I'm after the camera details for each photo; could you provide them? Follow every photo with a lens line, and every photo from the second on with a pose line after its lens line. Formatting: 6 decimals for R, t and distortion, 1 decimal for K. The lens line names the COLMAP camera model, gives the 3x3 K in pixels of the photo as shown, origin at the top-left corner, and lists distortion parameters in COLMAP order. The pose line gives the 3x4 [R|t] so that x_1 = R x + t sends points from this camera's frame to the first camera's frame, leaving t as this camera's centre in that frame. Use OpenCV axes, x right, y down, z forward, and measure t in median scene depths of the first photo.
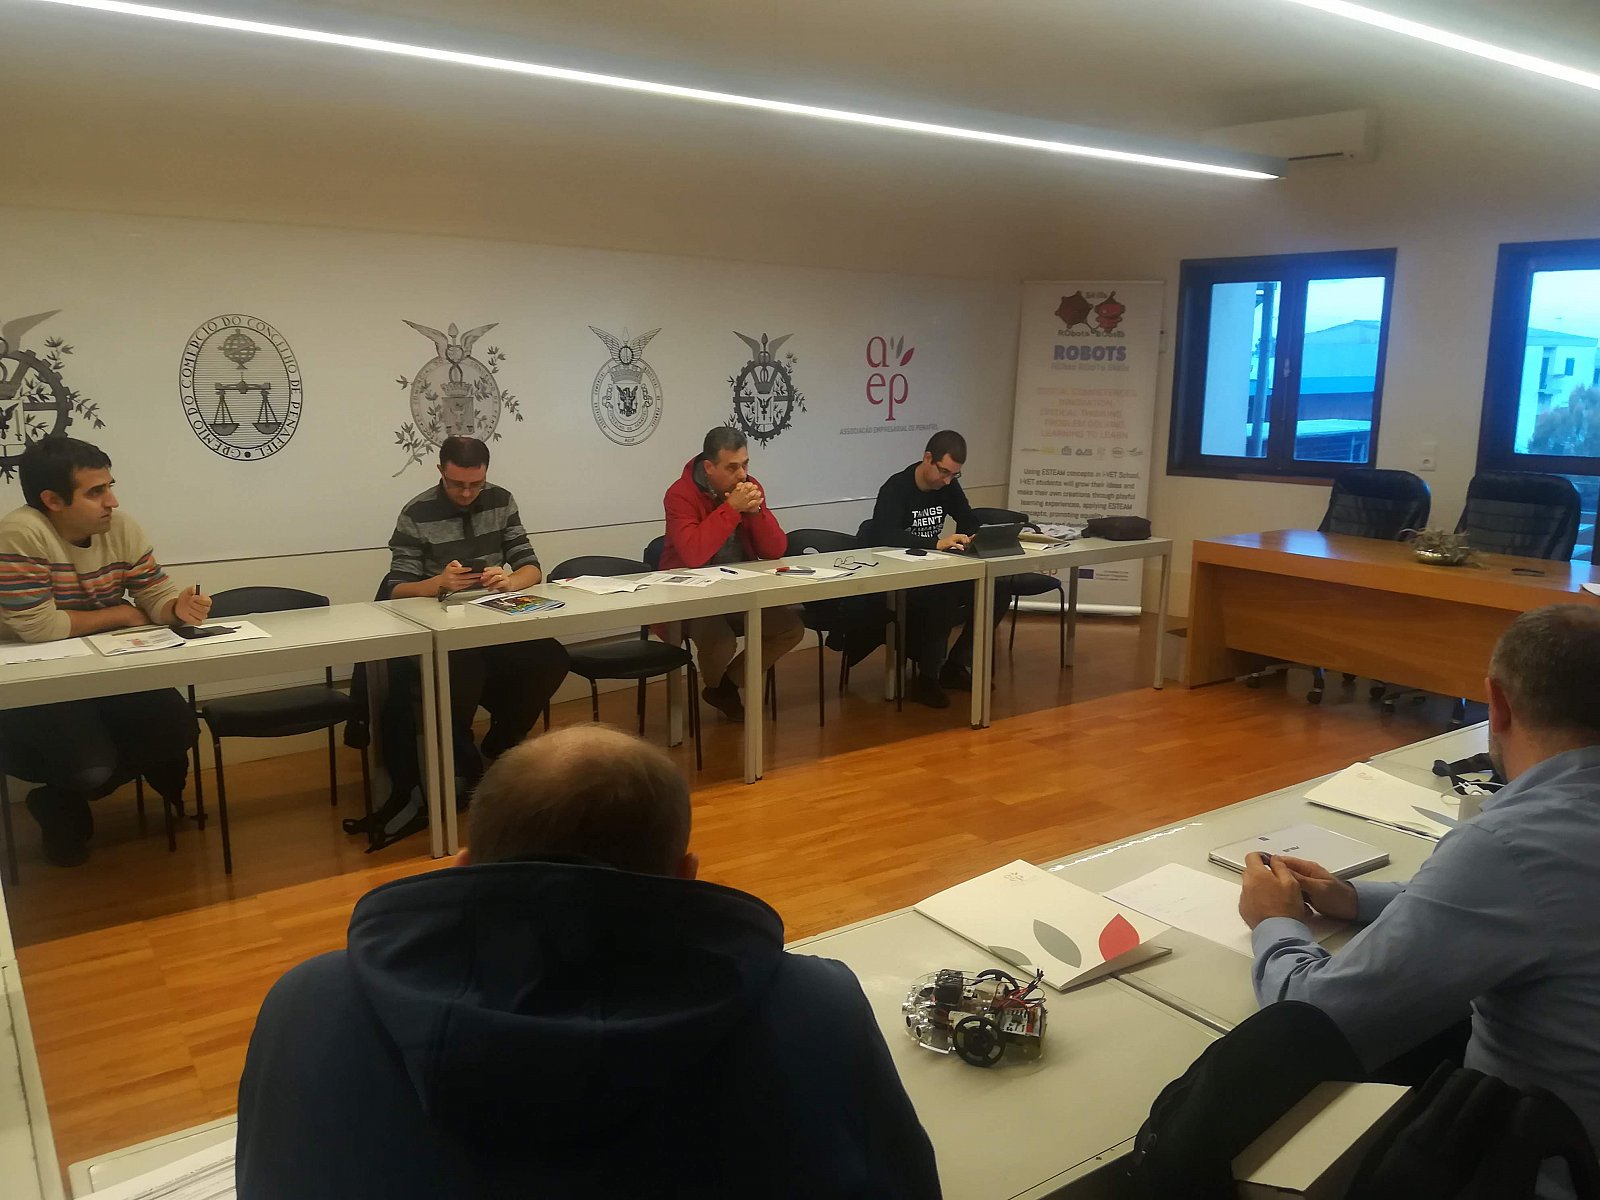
lens RADIAL K [[1254.4, 0, 793.8], [0, 1254.4, 608.4], [0, 0, 1]] dist [0.083580, -0.110188]
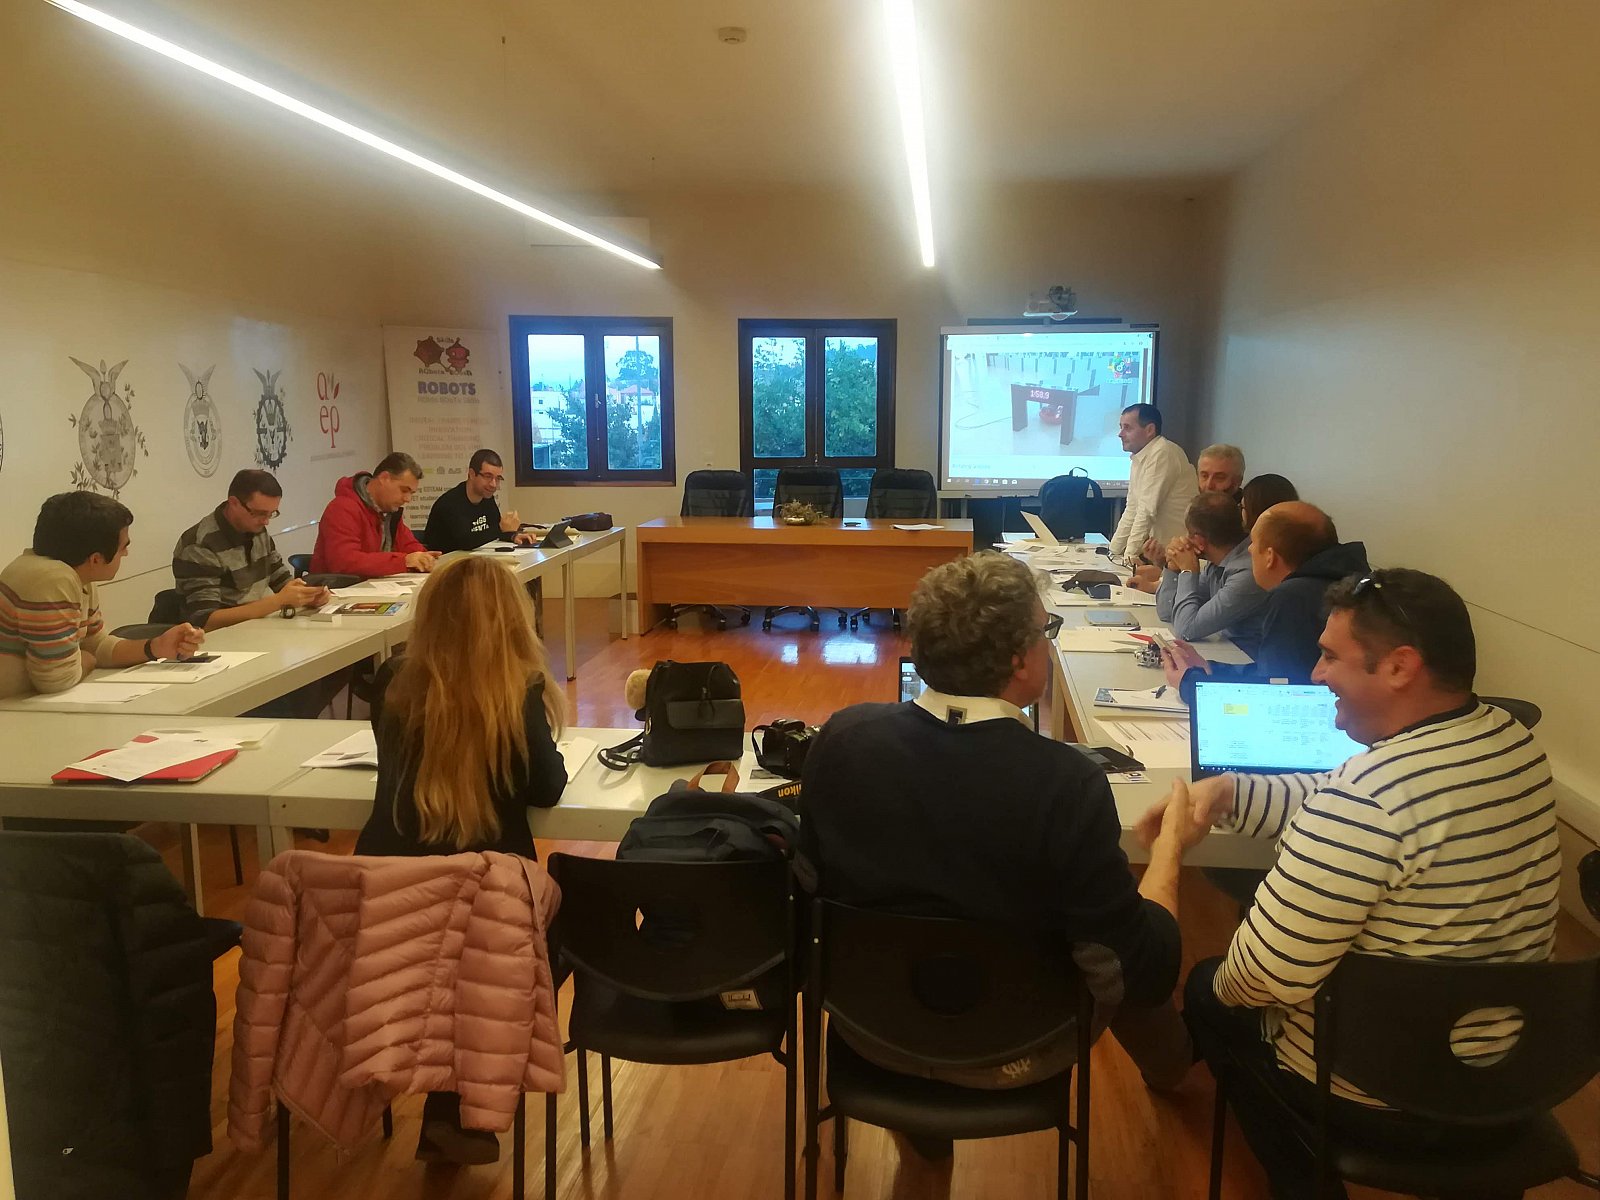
lens RADIAL K [[1254.4, 0, 793.8], [0, 1254.4, 608.4], [0, 0, 1]] dist [0.083580, -0.110188]
pose [[0.674847, -0.125921, 0.727135, -0.534949], [0.141401, 0.989142, 0.040061, 0.002463], [-0.724284, 0.075783, 0.685324, -0.048146]]
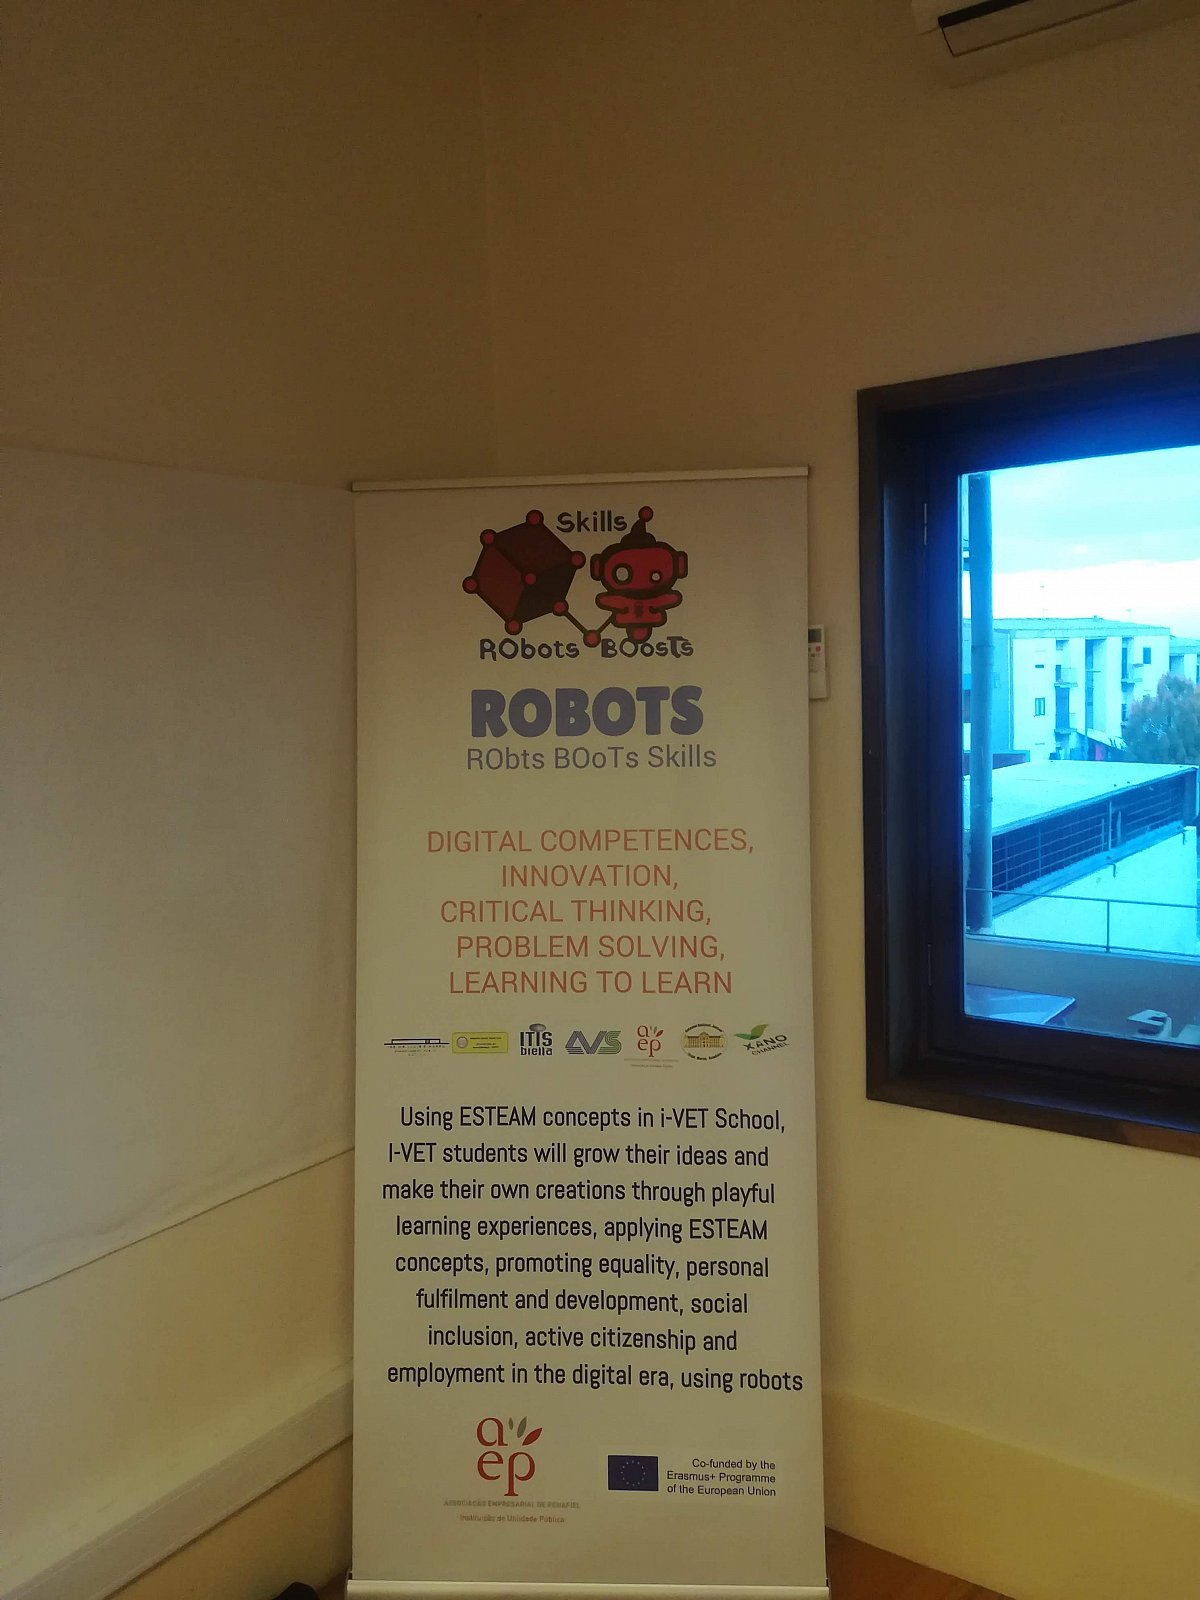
lens RADIAL K [[1254.4, 0, 592.4], [0, 1254.4, 811.7], [0, 0, 1]] dist [0.083580, -0.110188]
pose [[0.987728, -0.060185, 0.144120, 0.233317], [0.072367, 0.994098, -0.080827, -0.188026], [-0.138405, 0.090265, 0.986254, 0.862755]]
